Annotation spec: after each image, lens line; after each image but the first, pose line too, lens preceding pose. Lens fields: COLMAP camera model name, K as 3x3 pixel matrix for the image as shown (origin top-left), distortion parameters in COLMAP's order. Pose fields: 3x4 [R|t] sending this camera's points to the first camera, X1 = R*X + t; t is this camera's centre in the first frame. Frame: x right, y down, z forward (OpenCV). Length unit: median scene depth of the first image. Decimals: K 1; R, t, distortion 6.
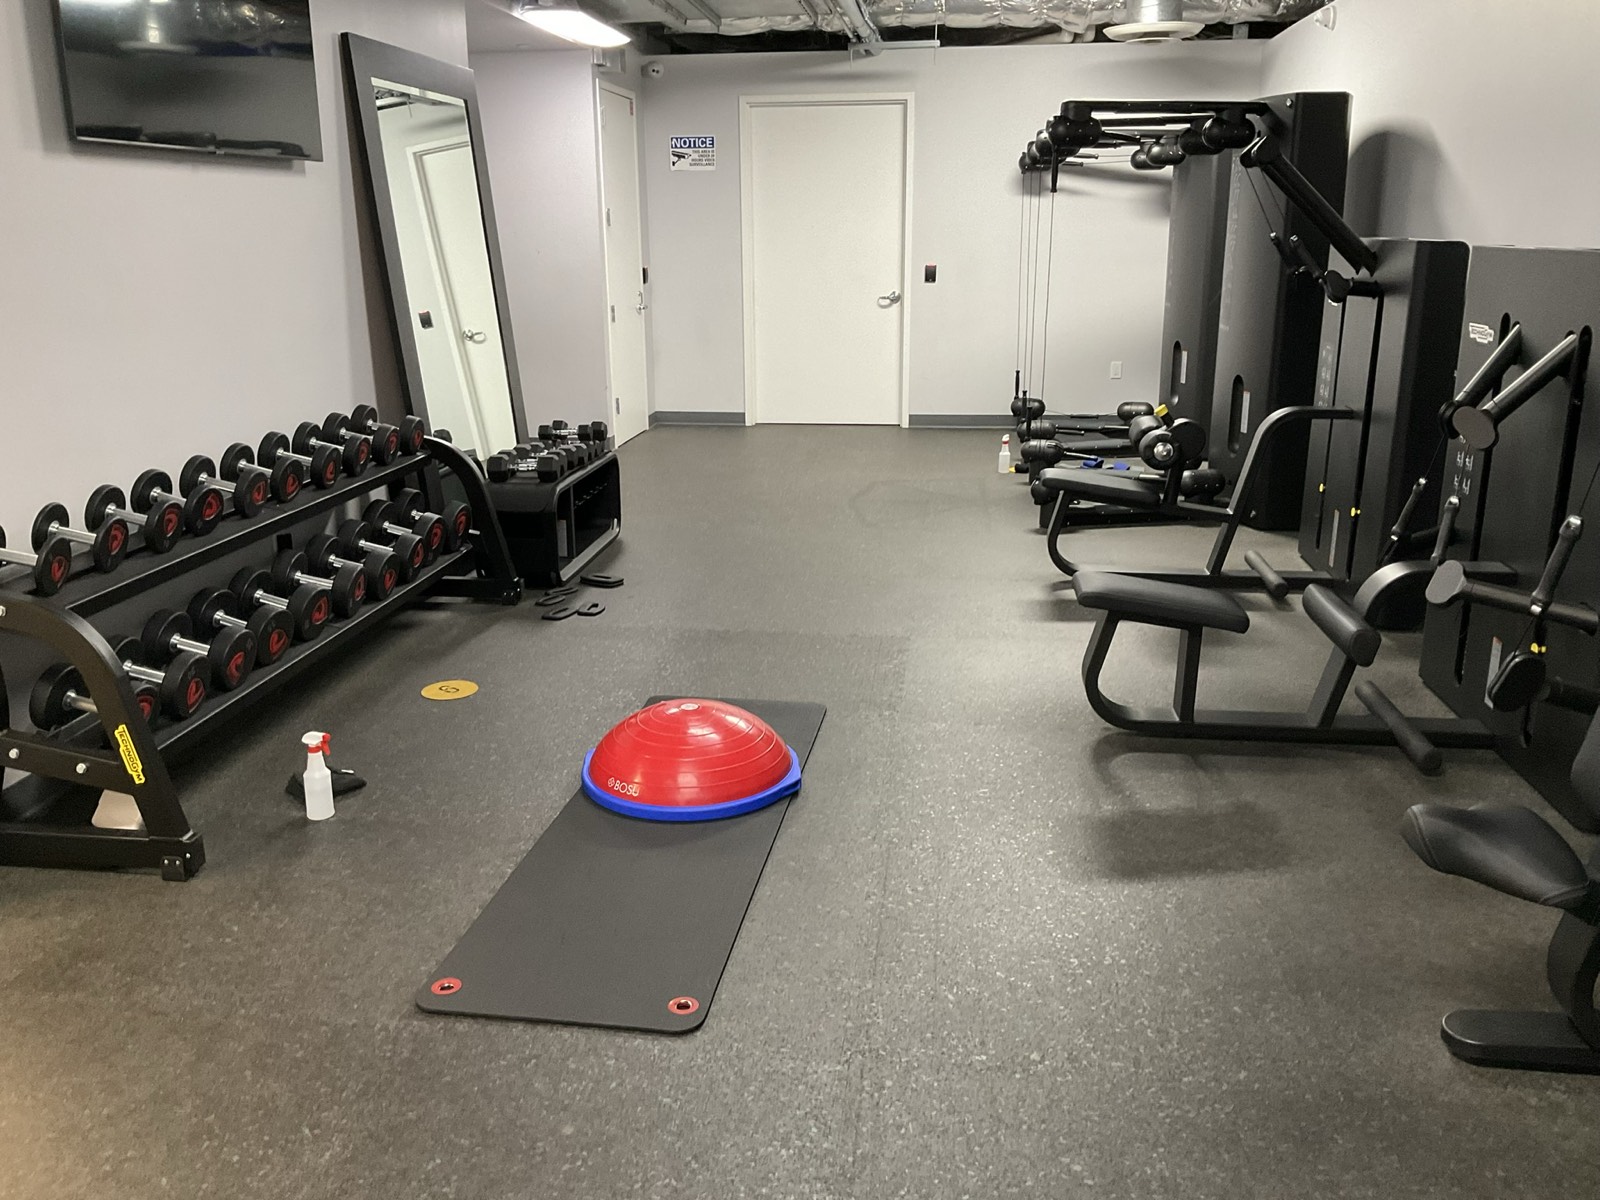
lens RADIAL K [[1301.7, 0, 800.0], [0, 1301.7, 600.0], [0, 0, 1]] dist [0.096381, -0.178898]
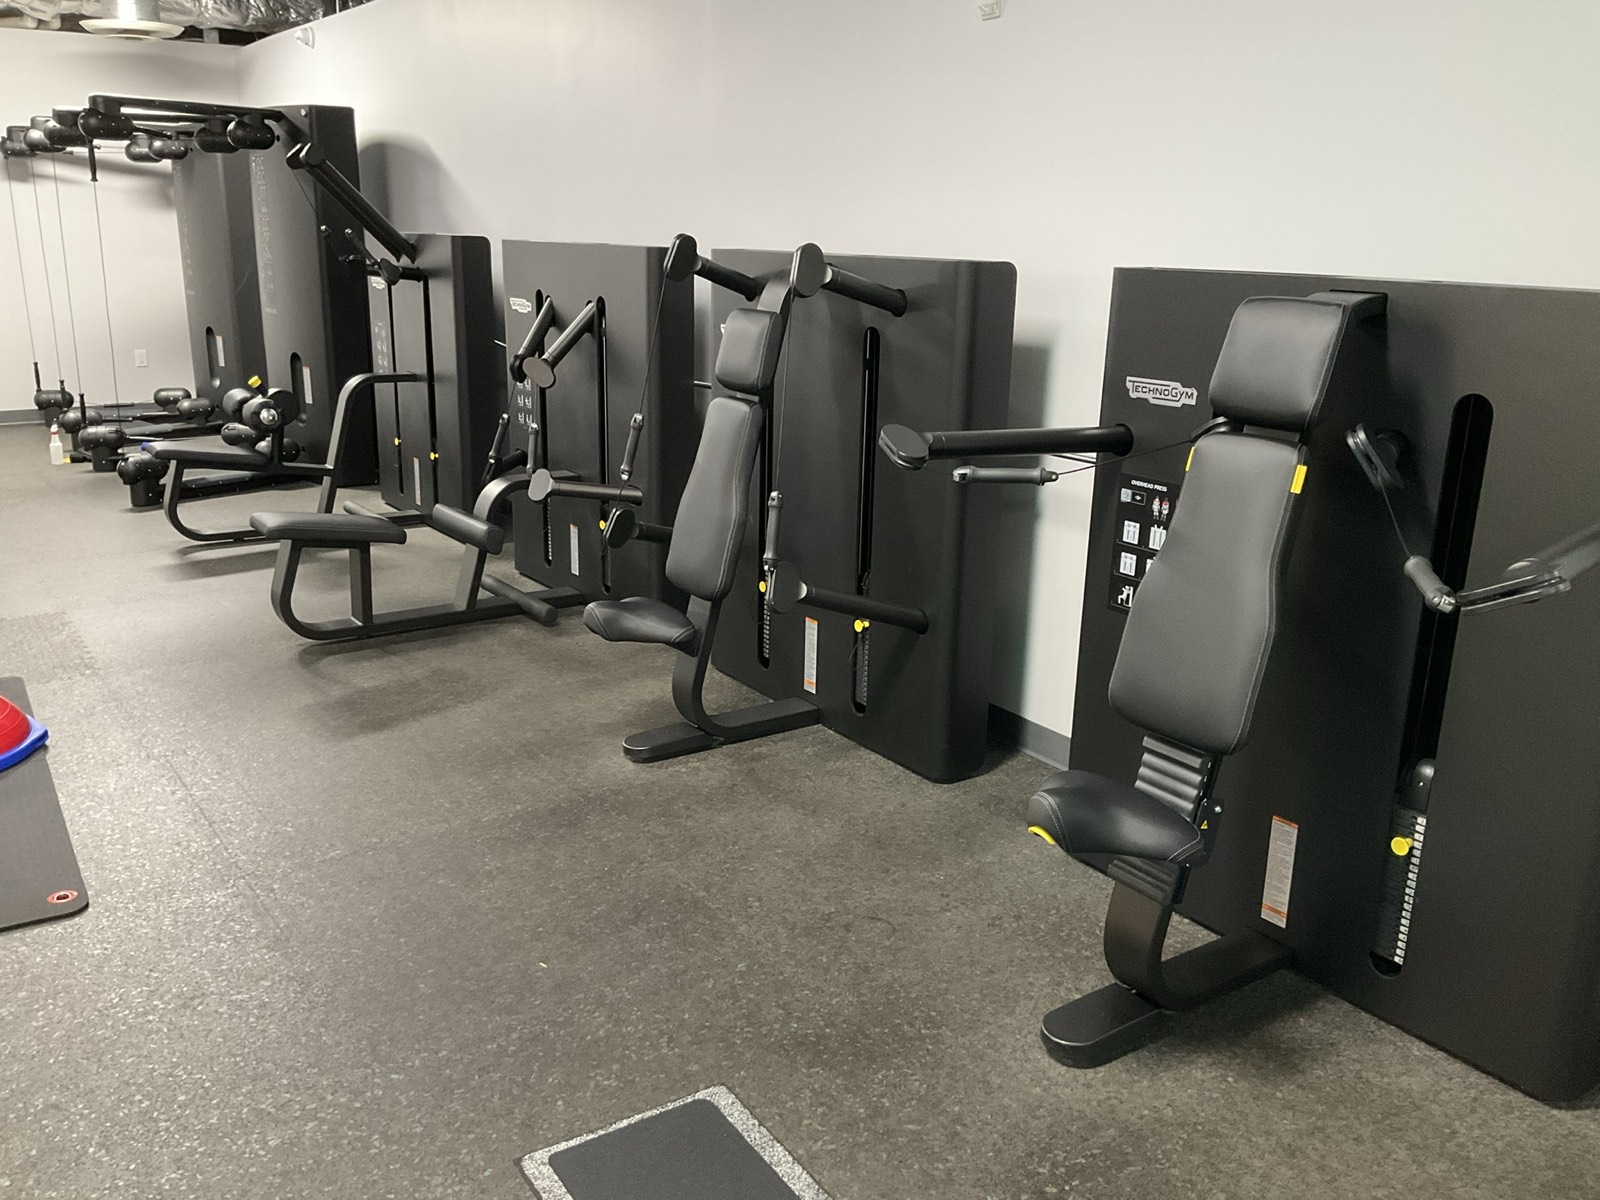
lens RADIAL K [[1261.3, 0, 800.0], [0, 1261.3, 600.0], [0, 0, 1]] dist [-0.077724, 0.008449]
pose [[0.739204, -0.155326, 0.655325, -0.105258], [0.141622, 0.987134, 0.074223, 0.026252], [-0.658423, 0.037943, 0.751692, -0.087619]]
